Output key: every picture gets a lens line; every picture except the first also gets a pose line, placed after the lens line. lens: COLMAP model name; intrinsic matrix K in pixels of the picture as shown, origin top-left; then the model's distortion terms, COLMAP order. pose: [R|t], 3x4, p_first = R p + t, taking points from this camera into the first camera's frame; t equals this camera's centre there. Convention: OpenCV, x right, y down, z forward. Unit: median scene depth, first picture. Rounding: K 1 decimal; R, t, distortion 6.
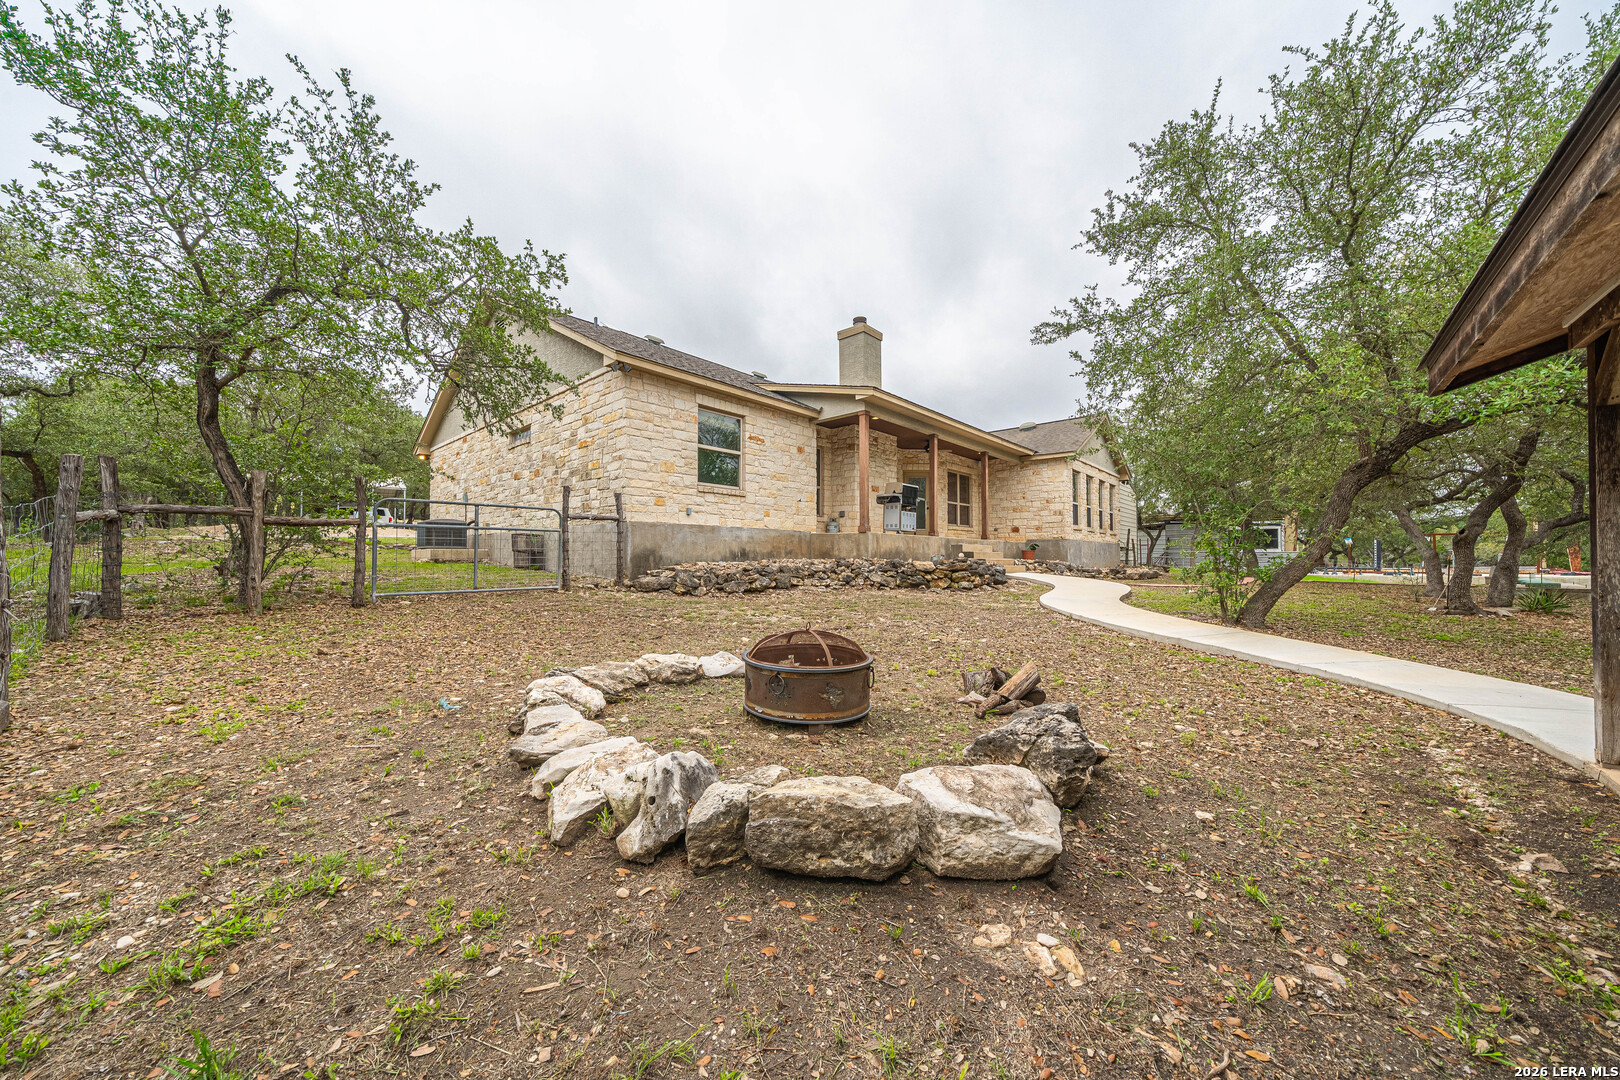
lens RADIAL K [[558.1, 0, 806.1], [0, 558.1, 548.6], [0, 0, 1]] dist [-0.006689, 0.000110]
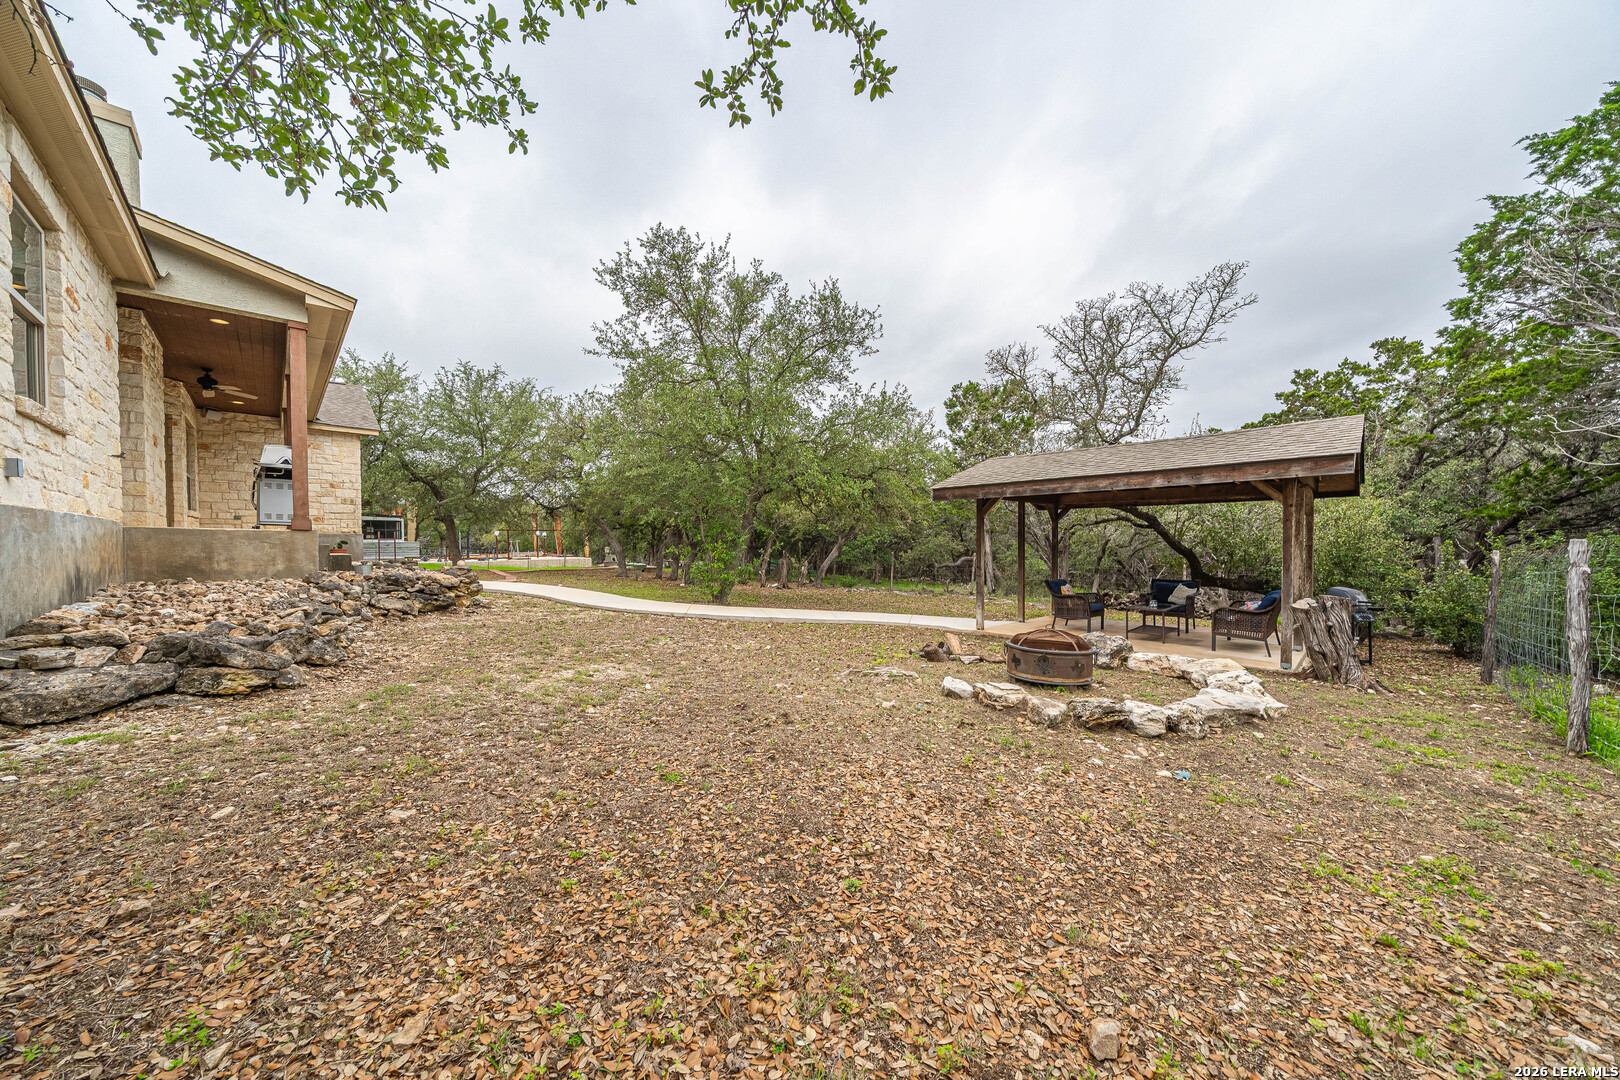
lens RADIAL K [[558.1, 0, 805.3], [0, 558.1, 549.3], [0, 0, 1]] dist [-0.006689, 0.000110]
pose [[0.107376, -0.001787, 0.994217, -0.486664], [-0.028243, 0.999589, 0.004847, -0.031511], [-0.993817, -0.028600, 0.107282, 0.457469]]
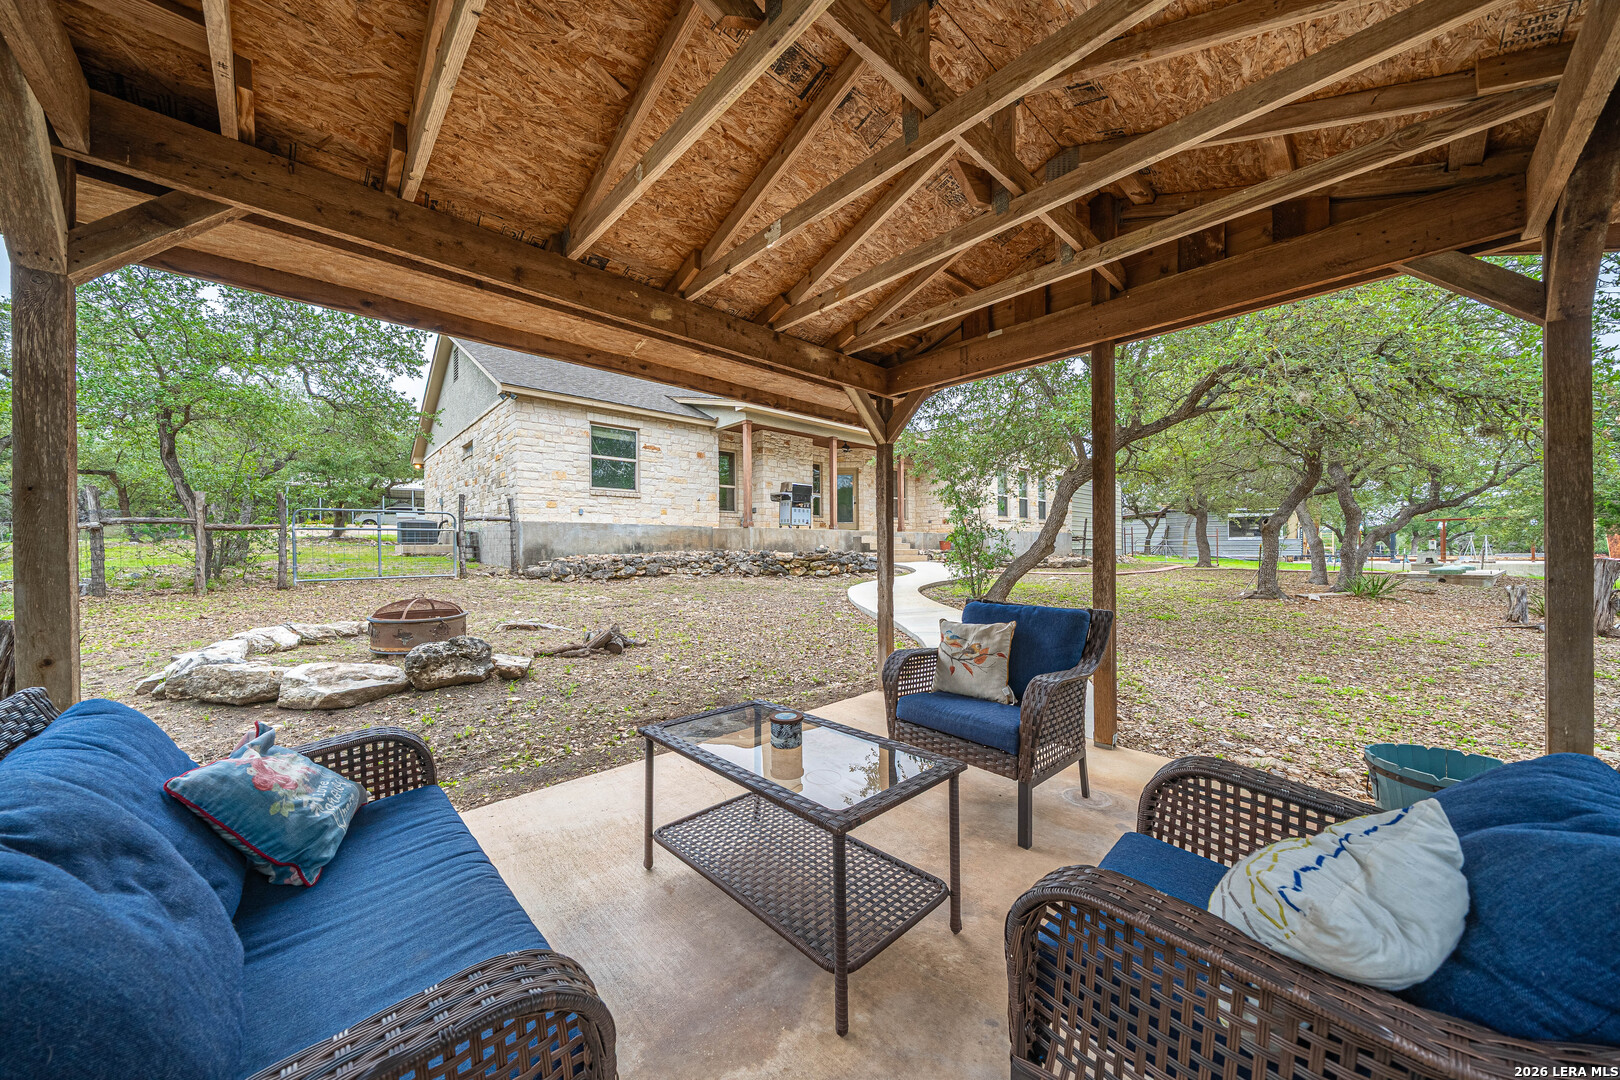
lens RADIAL K [[558.1, 0, 811.3], [0, 558.1, 549.8], [0, 0, 1]] dist [-0.006689, 0.000110]
pose [[0.995084, -0.007392, -0.098762, 0.385374], [0.009236, 0.999791, 0.018224, -0.002722], [0.098607, -0.019046, 0.994944, -0.135142]]
